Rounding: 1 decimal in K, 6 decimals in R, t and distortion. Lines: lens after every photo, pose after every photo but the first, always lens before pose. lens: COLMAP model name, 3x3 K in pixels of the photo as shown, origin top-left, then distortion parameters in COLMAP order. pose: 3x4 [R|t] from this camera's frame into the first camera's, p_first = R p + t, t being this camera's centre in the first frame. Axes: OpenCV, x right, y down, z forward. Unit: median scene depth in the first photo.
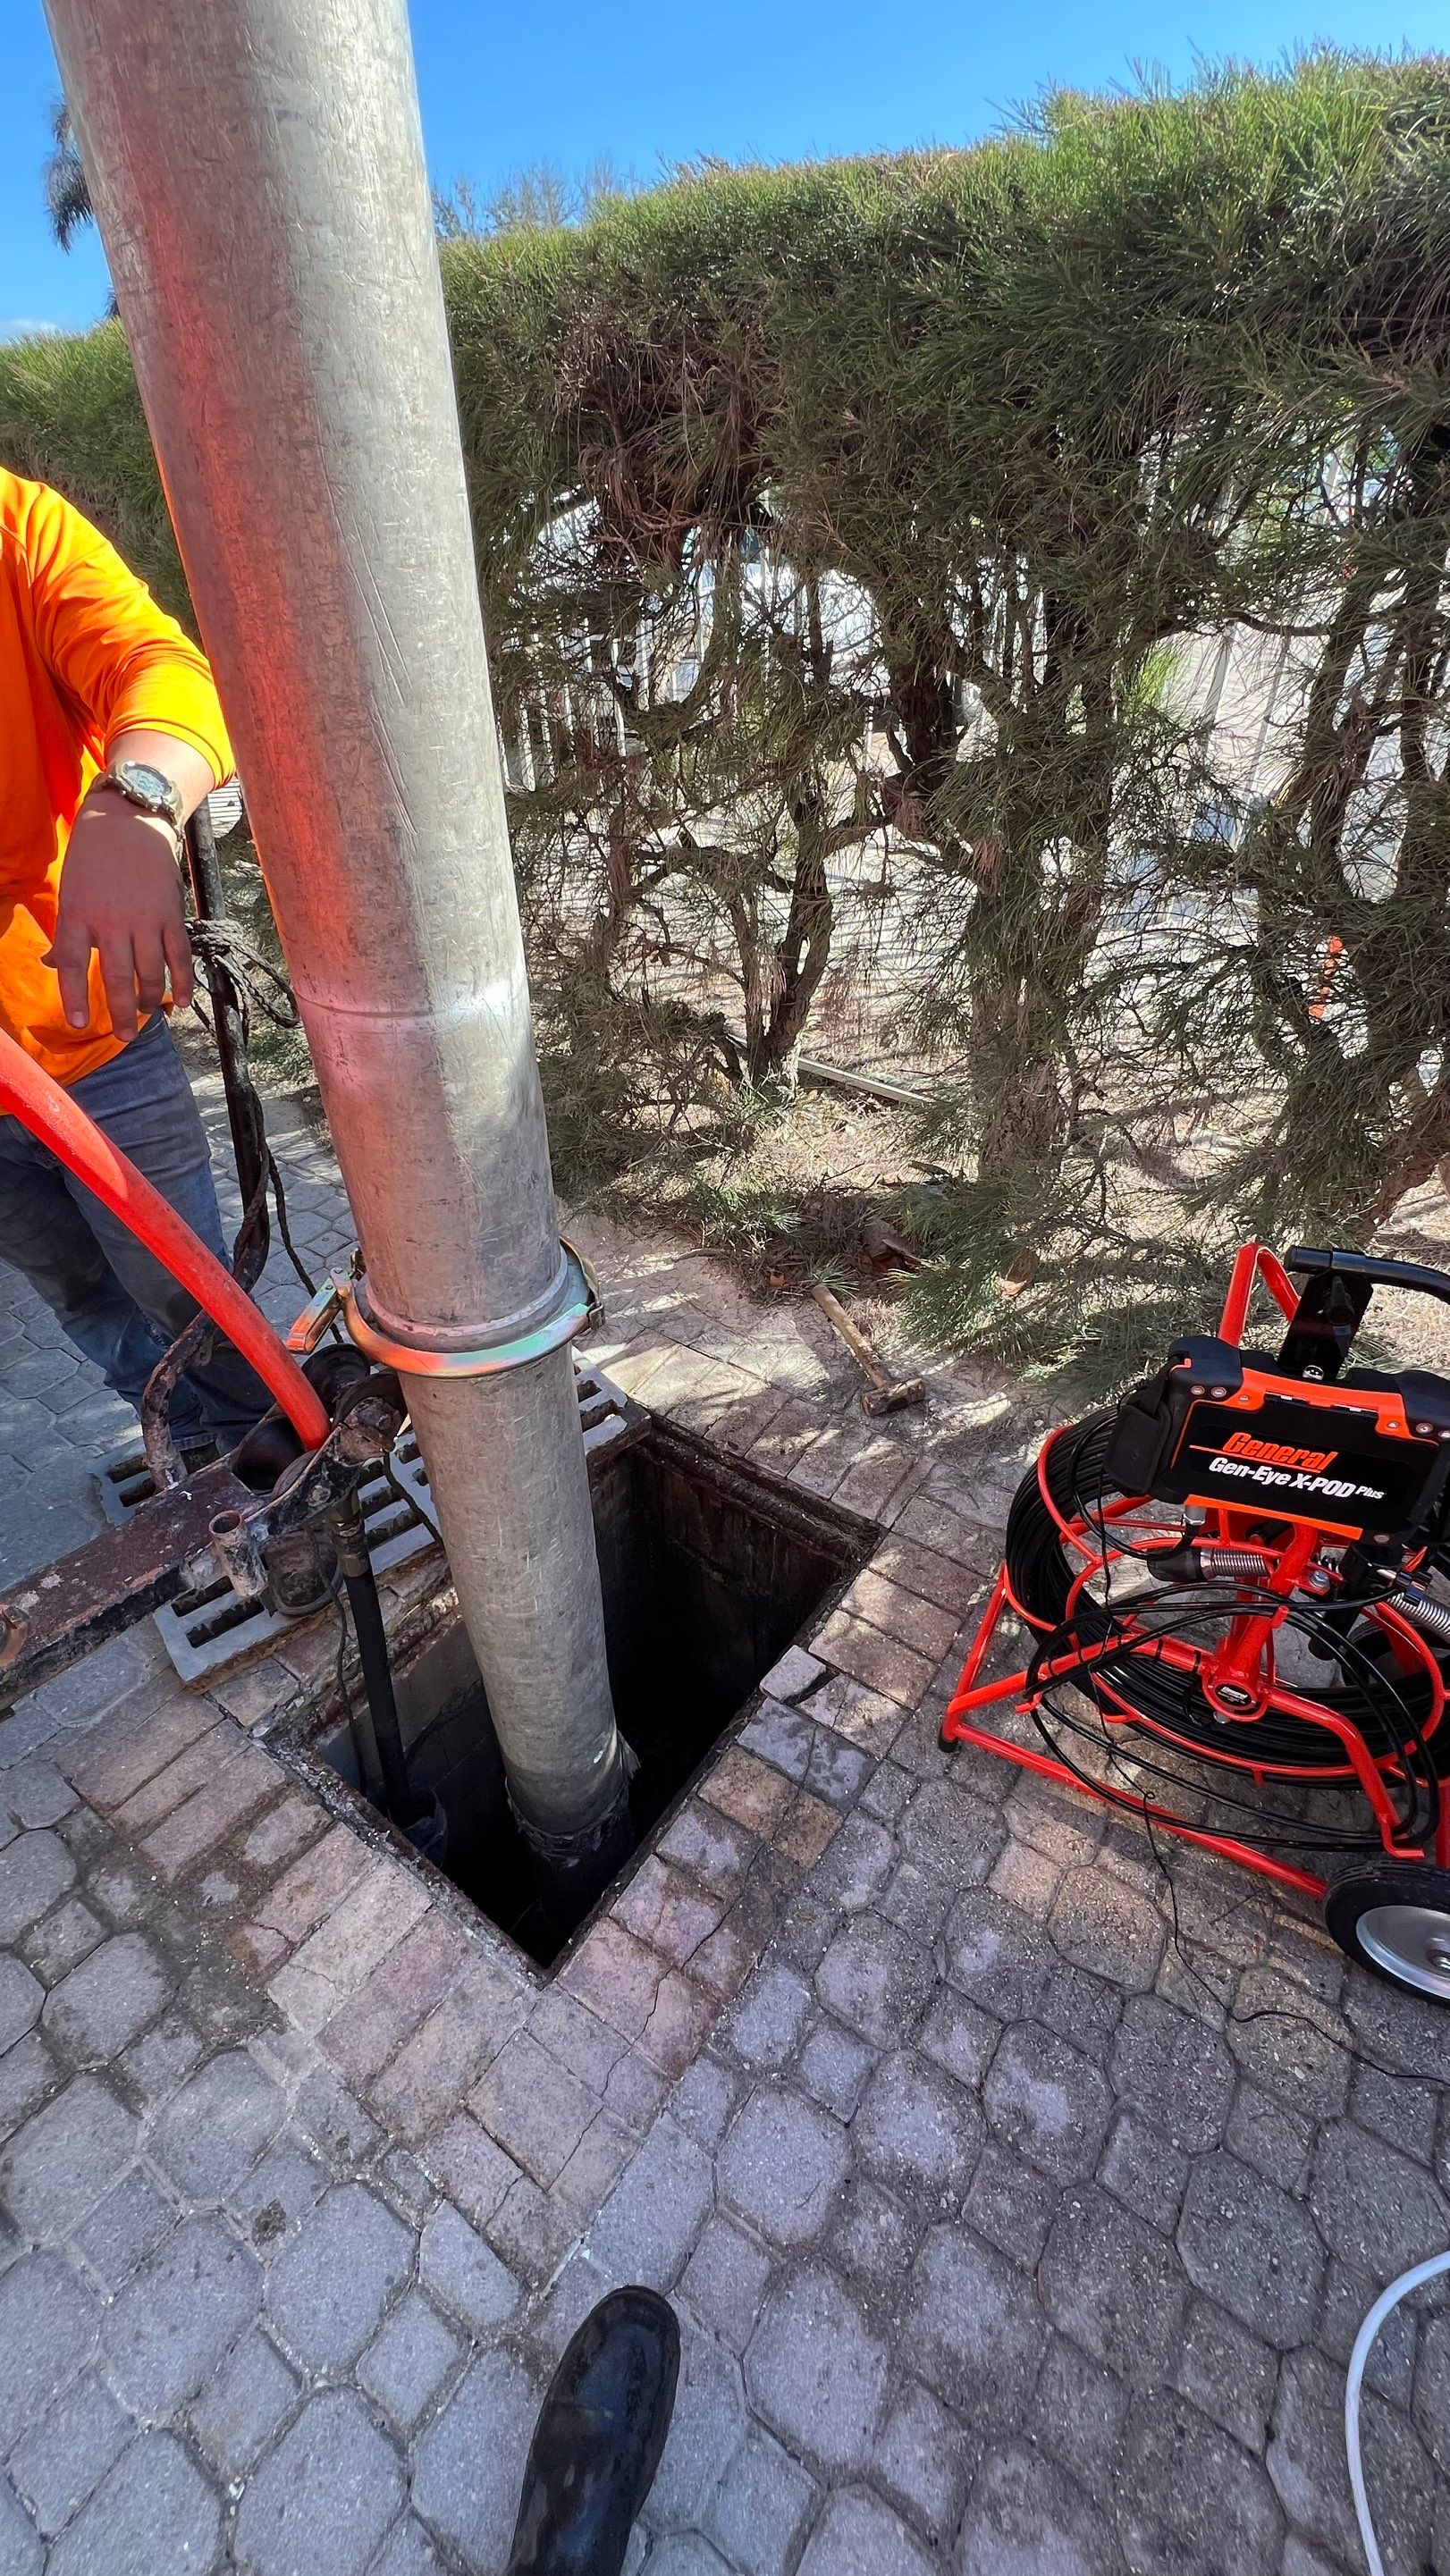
lens RADIAL K [[1021.8, 0, 728.1], [0, 1021.8, 1289.2], [0, 0, 1]] dist [0.002150, -0.000133]
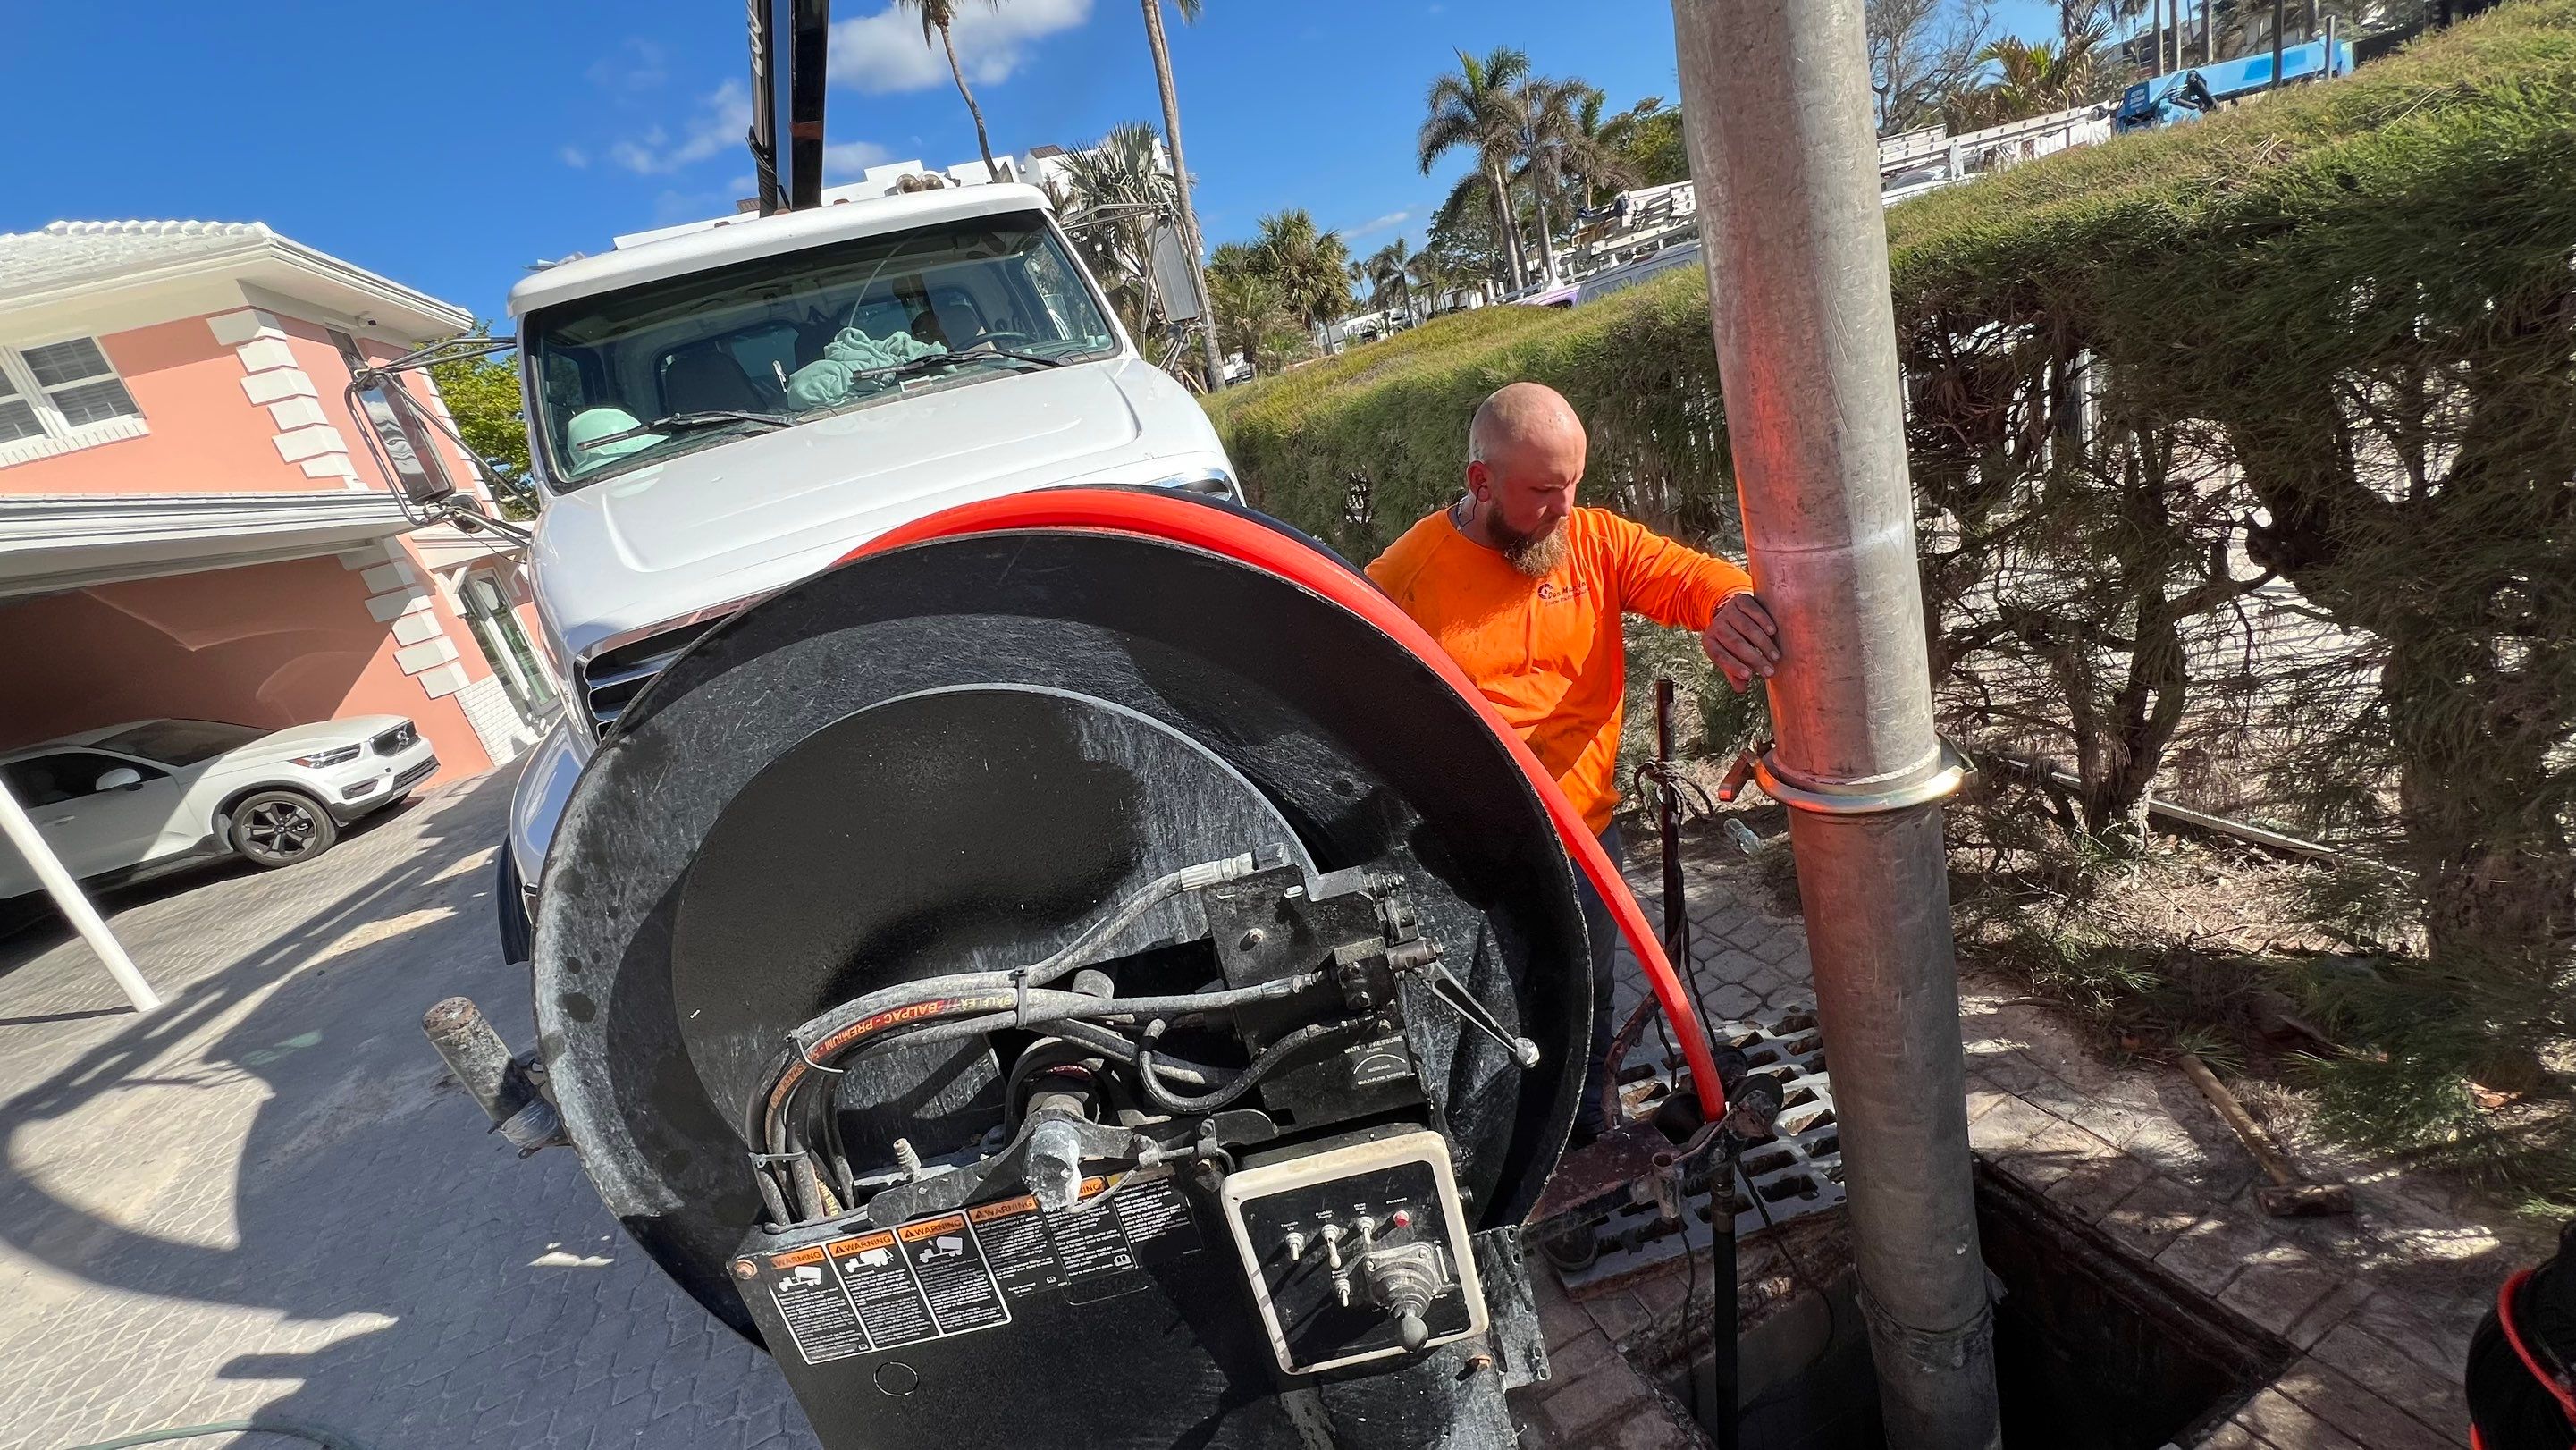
lens RADIAL K [[1021.8, 0, 1295.6], [0, 1021.8, 726.5], [0, 0, 1]] dist [0.002150, -0.000133]
pose [[0.809309, -0.019642, -0.587054, -0.018312], [-0.121320, 0.972300, -0.199784, -0.011027], [0.574717, 0.232909, 0.784508, -0.300841]]
